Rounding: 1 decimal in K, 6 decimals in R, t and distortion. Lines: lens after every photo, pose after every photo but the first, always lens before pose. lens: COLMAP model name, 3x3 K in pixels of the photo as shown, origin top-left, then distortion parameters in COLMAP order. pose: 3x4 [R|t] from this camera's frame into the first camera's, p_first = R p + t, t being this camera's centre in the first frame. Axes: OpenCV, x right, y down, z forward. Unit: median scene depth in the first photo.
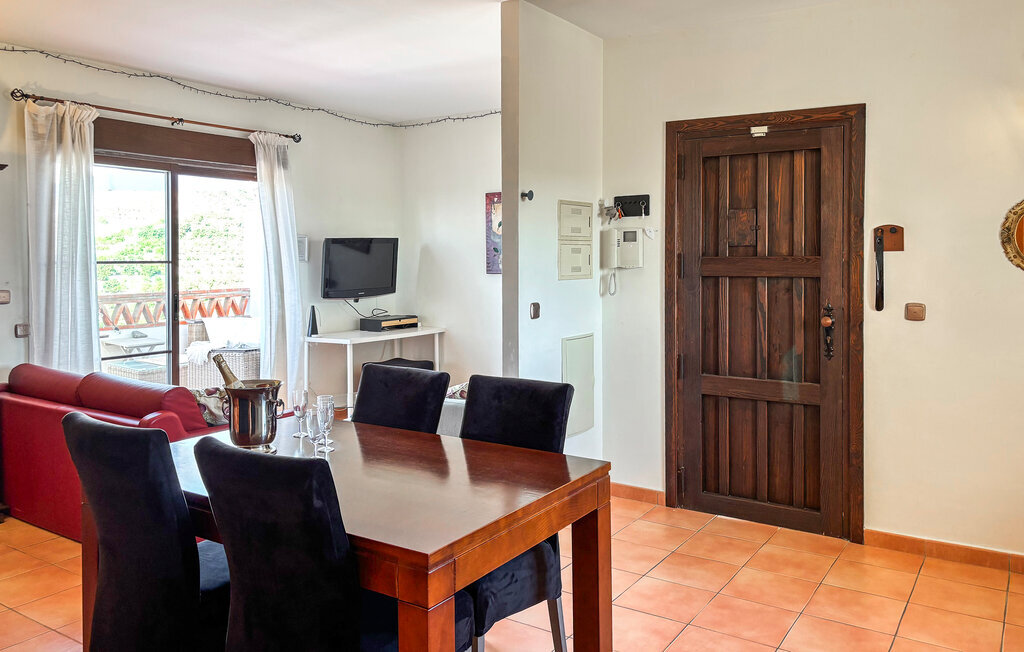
lens RADIAL K [[811.5, 0, 526.9], [0, 811.5, 259.3], [0, 0, 1]] dist [0.018218, 0.003545]
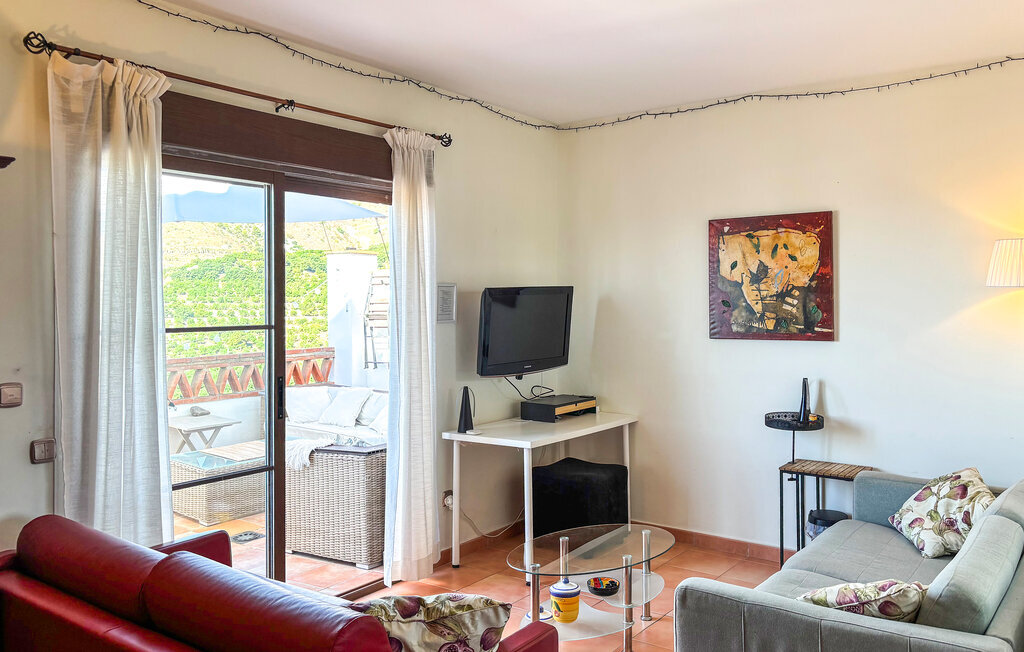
lens RADIAL K [[861.8, 0, 530.9], [0, 861.8, 301.0], [0, 0, 1]] dist [0.066562, -0.012569]
pose [[0.998518, 0.001987, -0.054391, -0.182997], [-0.002085, 0.999996, -0.001742, -0.014915], [0.054387, 0.001852, 0.998518, 0.304172]]
